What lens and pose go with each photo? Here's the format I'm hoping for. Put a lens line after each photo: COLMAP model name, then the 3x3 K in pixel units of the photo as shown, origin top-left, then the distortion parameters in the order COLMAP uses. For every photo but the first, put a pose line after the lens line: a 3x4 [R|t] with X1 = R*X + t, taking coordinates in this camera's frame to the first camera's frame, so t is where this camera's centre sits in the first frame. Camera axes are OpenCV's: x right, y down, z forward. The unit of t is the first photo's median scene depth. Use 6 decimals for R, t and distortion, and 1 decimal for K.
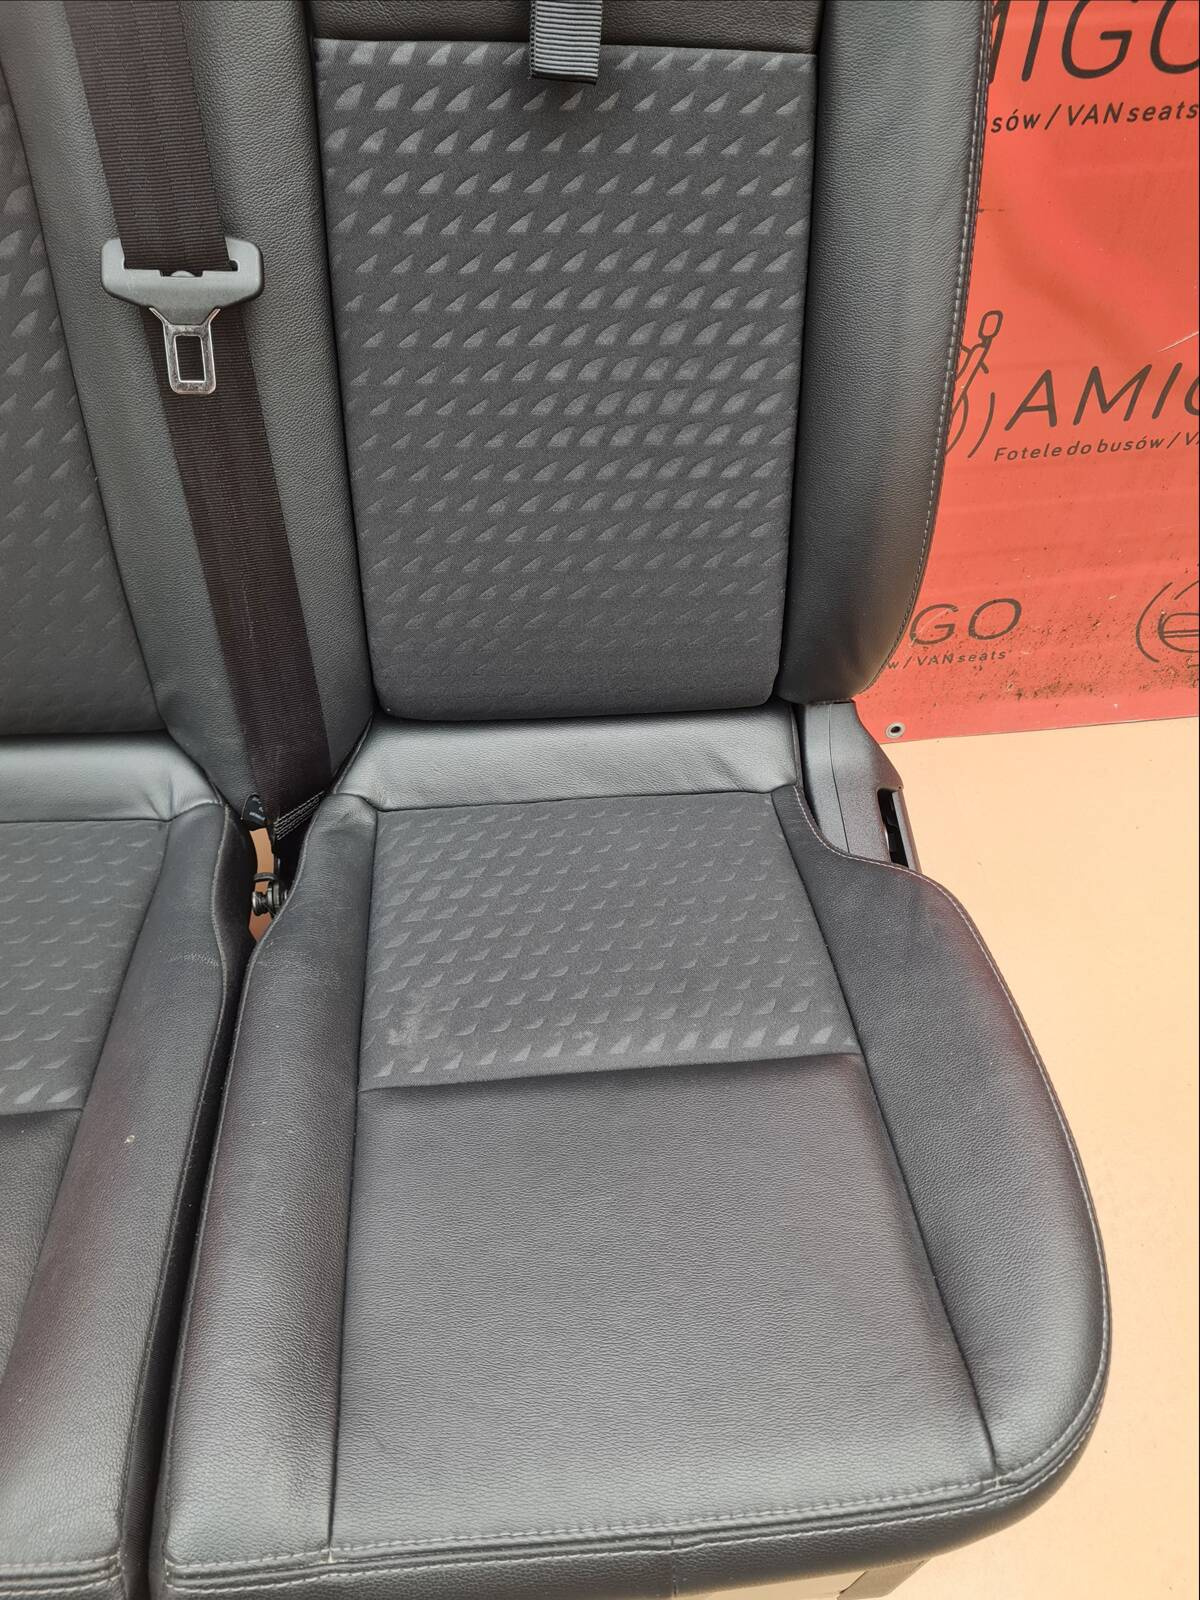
lens RADIAL K [[1219.8, 0, 607.3], [0, 1219.8, 799.4], [0, 0, 1]] dist [0.030150, -0.029291]
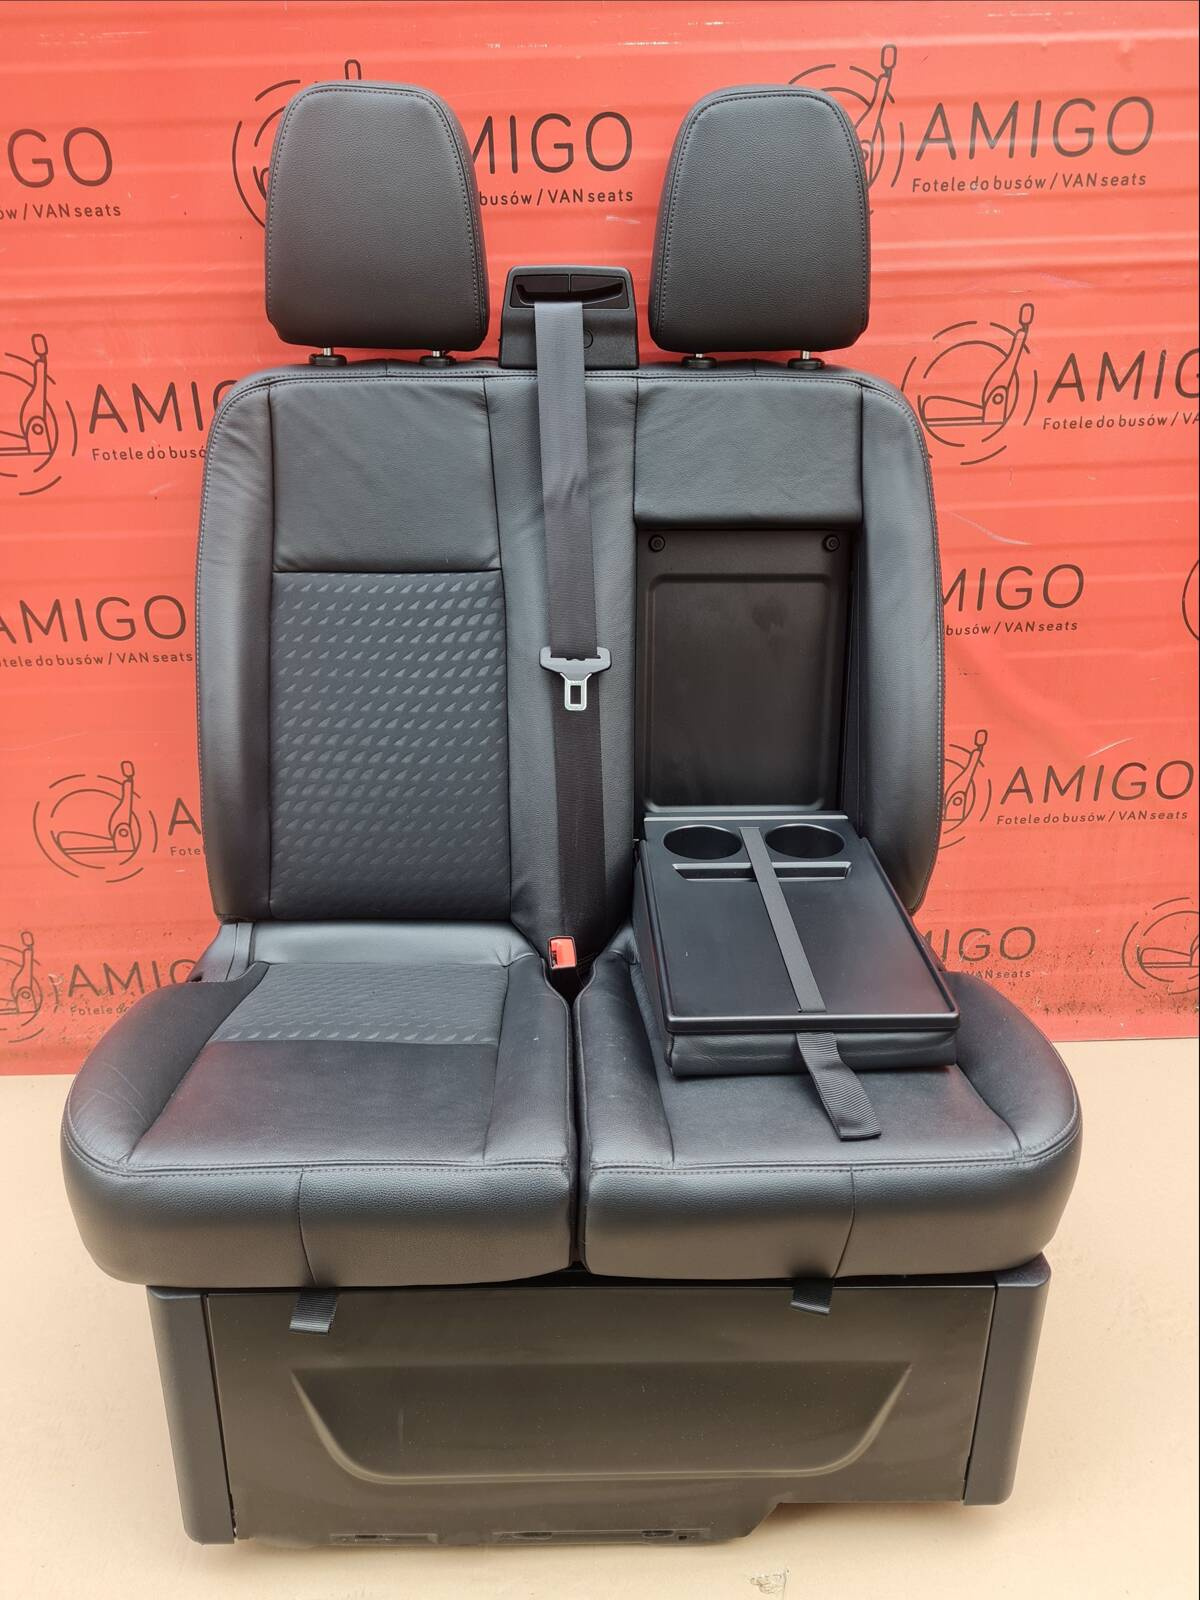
lens RADIAL K [[1219.8, 0, 607.3], [0, 1219.8, 799.4], [0, 0, 1]] dist [0.030150, -0.029291]
pose [[0.997060, 0.011490, -0.075765, -0.110128], [-0.045179, 0.886734, -0.460068, 0.694628], [0.061897, 0.462138, 0.884645, -0.706542]]
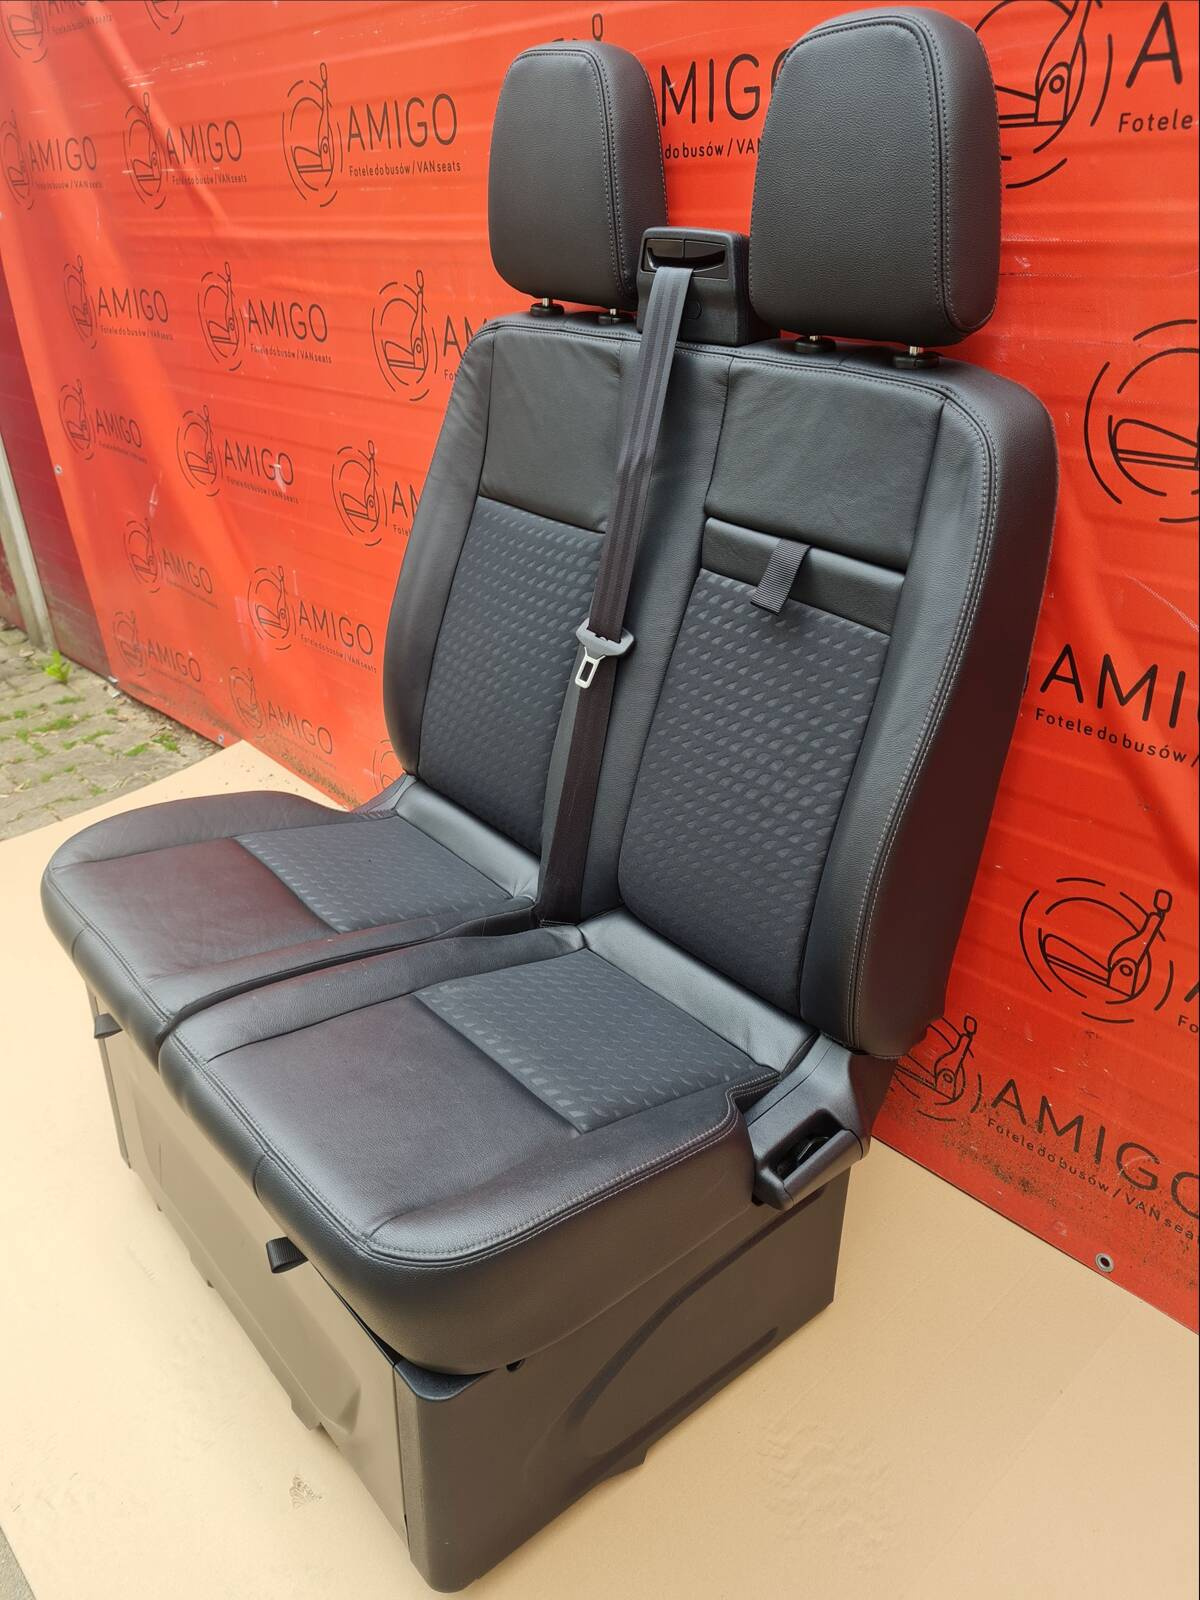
lens RADIAL K [[1191.7, 0, 603.0], [0, 1191.7, 794.3], [0, 0, 1]] dist [0.081474, -0.092972]
pose [[0.589304, 0.352914, -0.726755, 1.140826], [-0.613861, 0.780426, -0.118785, 0.030939], [0.525257, 0.516127, 0.676548, -0.249131]]
